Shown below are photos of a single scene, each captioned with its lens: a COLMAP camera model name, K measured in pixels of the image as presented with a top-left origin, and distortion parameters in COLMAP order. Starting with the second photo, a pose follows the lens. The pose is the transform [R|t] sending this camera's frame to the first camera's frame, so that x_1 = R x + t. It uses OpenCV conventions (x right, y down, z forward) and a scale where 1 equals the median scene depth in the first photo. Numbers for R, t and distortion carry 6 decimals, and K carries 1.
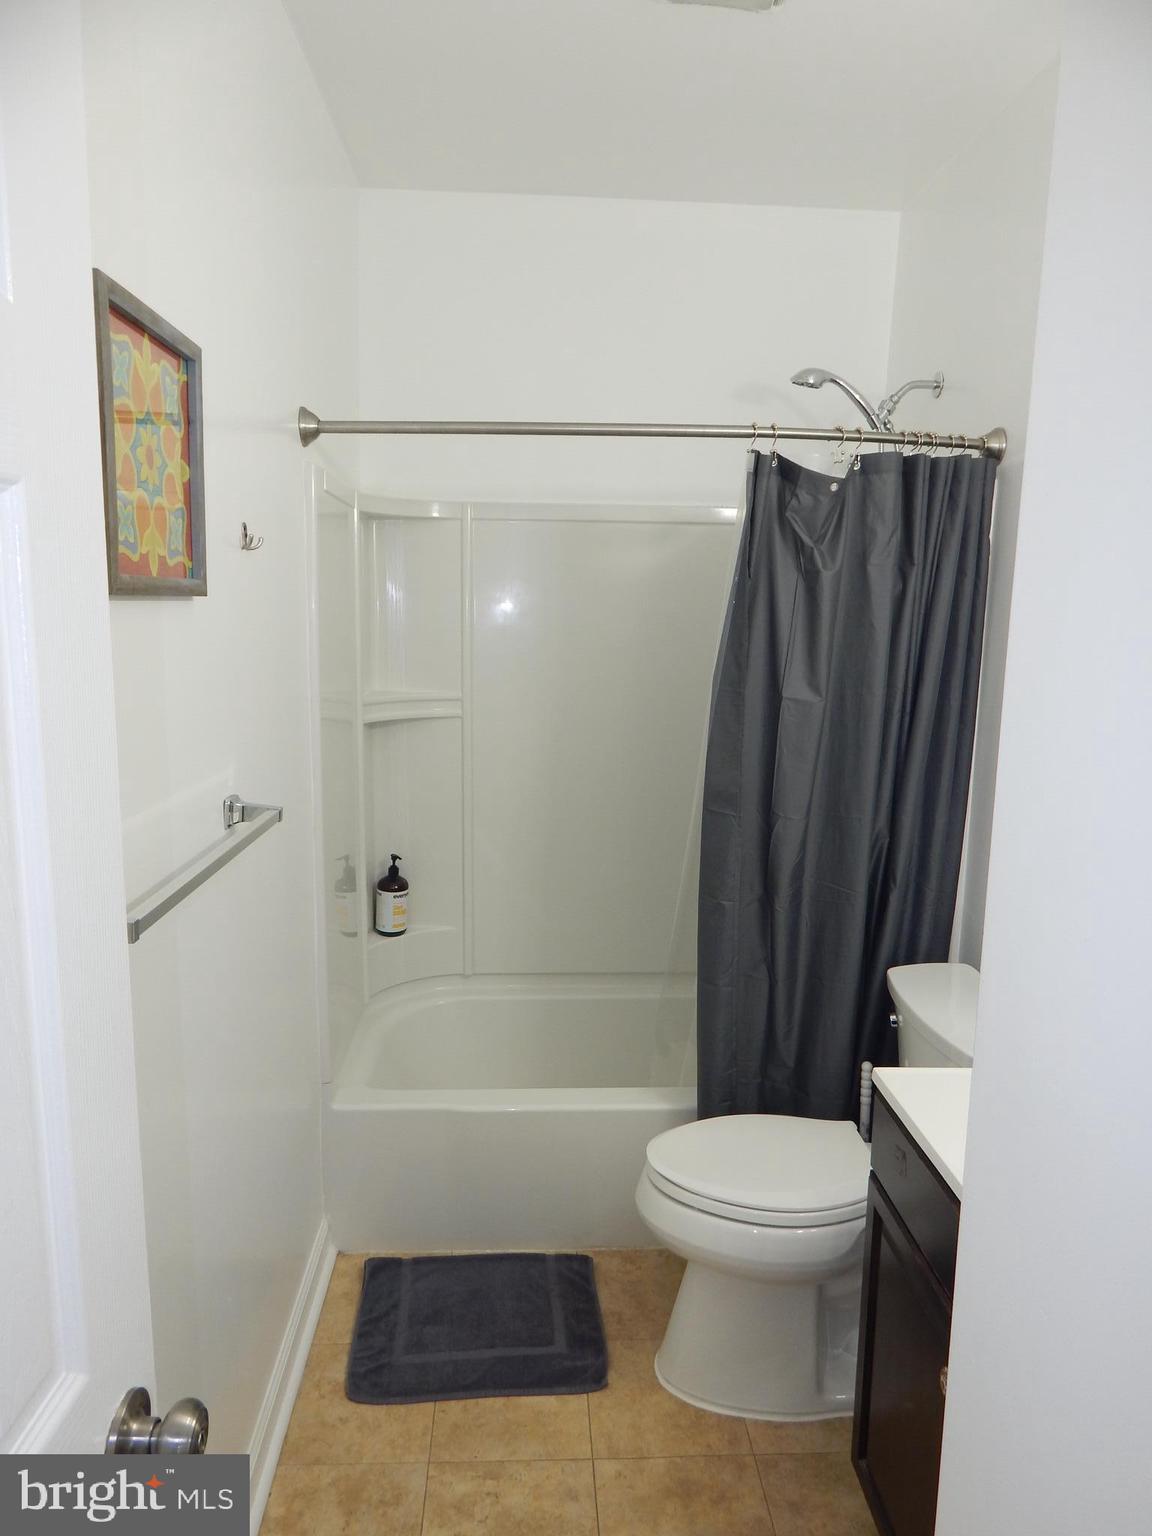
lens RADIAL K [[1008.7, 0, 576.0], [0, 1008.7, 768.0], [0, 0, 1]] dist [0.003889, -0.001564]
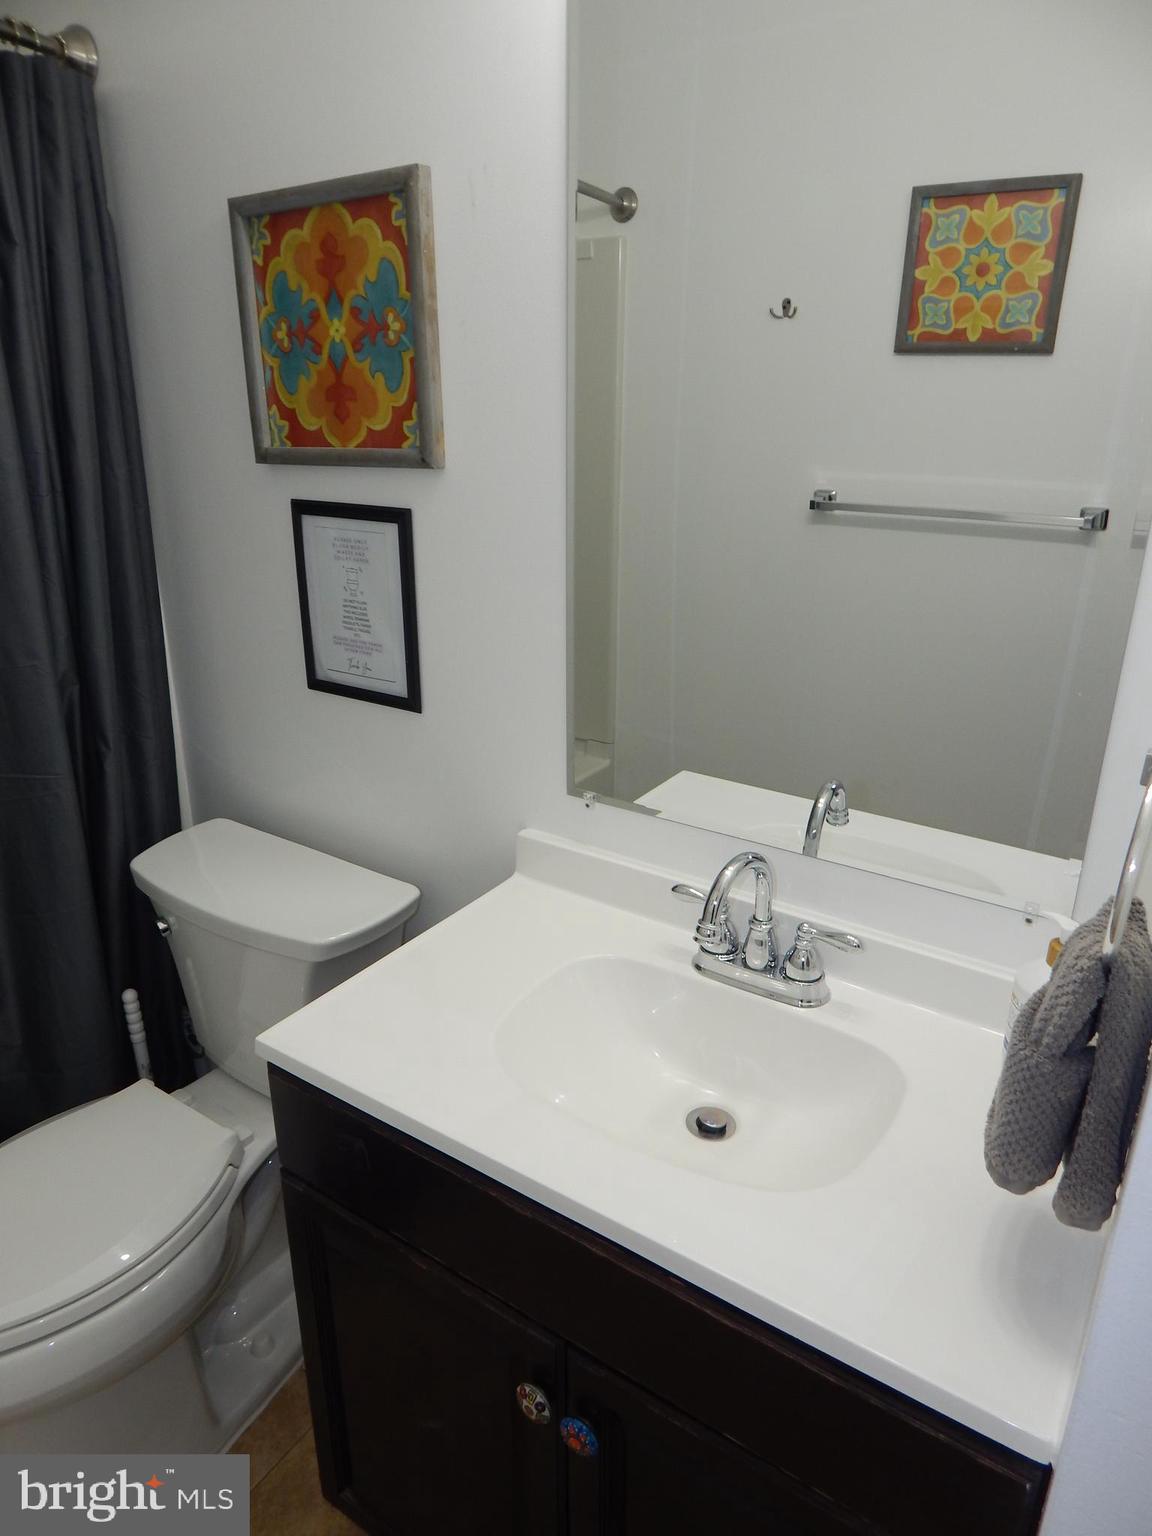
lens RADIAL K [[1008.7, 0, 576.0], [0, 1008.7, 768.0], [0, 0, 1]] dist [0.003889, -0.001564]
pose [[0.596130, -0.297261, 0.745831, -0.015625], [0.134579, 0.952789, 0.272180, -0.017280], [-0.791528, -0.061881, 0.607992, 0.325172]]
